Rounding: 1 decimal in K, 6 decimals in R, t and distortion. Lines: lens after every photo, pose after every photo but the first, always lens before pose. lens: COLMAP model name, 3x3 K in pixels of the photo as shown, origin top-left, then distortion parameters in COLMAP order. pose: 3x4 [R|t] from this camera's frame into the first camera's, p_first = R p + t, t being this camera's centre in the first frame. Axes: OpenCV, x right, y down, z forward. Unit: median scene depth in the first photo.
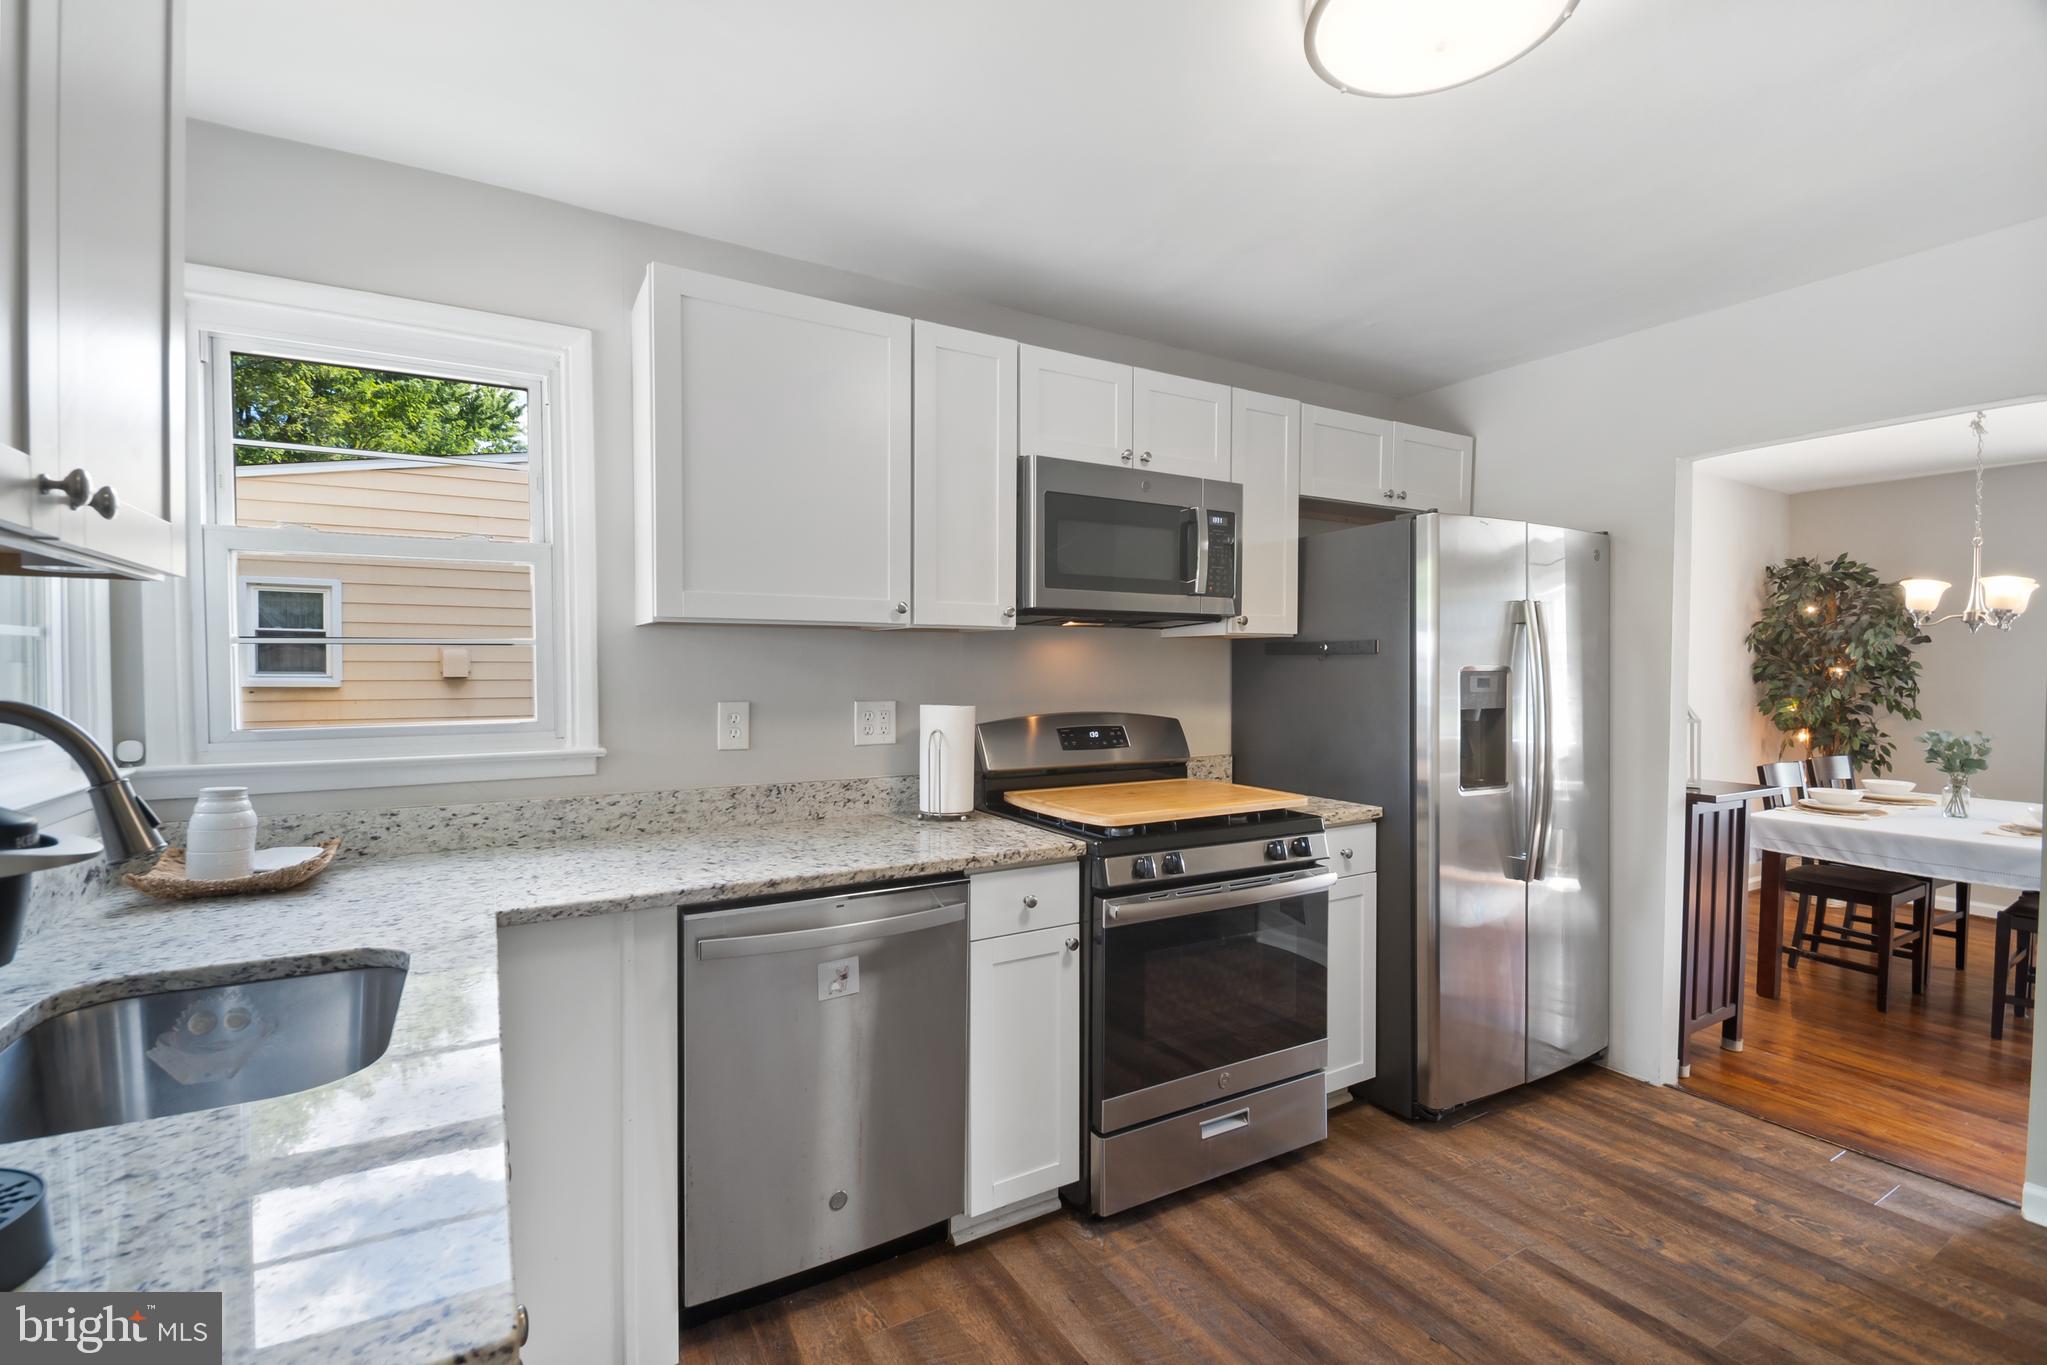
lens RADIAL K [[870.5, 0, 1029.9], [0, 870.5, 704.2], [0, 0, 1]] dist [0.000785, -0.013317]
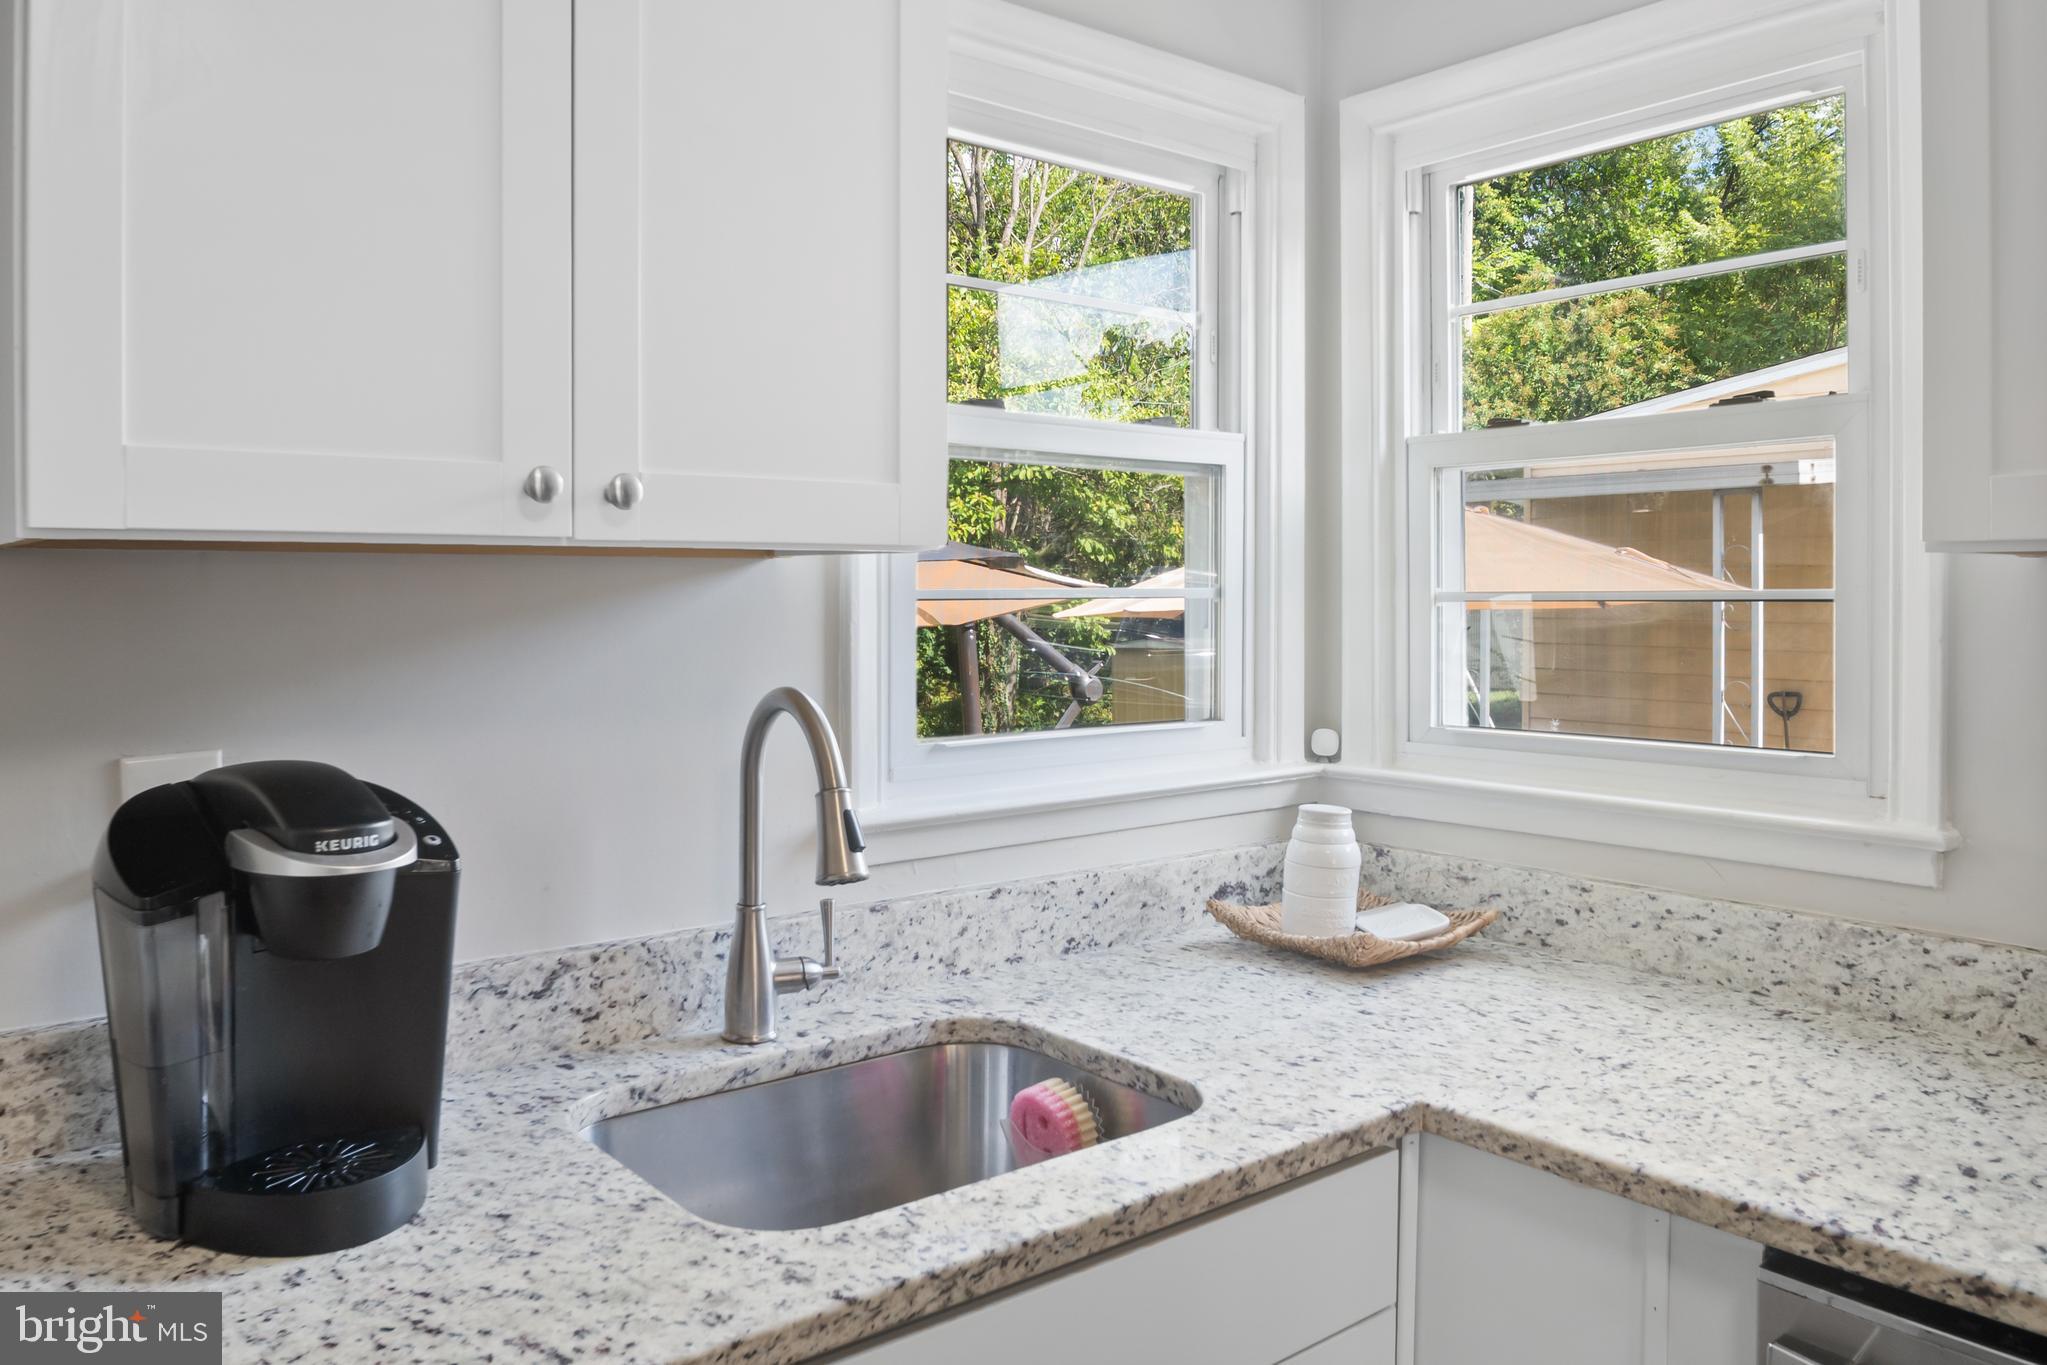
lens RADIAL K [[1513.4, 0, 1021.6], [0, 1513.4, 629.0], [0, 0, 1]] dist [-0.026618, -0.004438]
pose [[0.122474, 0.026885, -0.992107, 0.254275], [-0.040425, 0.998939, 0.022079, -0.062582], [0.991648, 0.037401, 0.123431, 0.514152]]
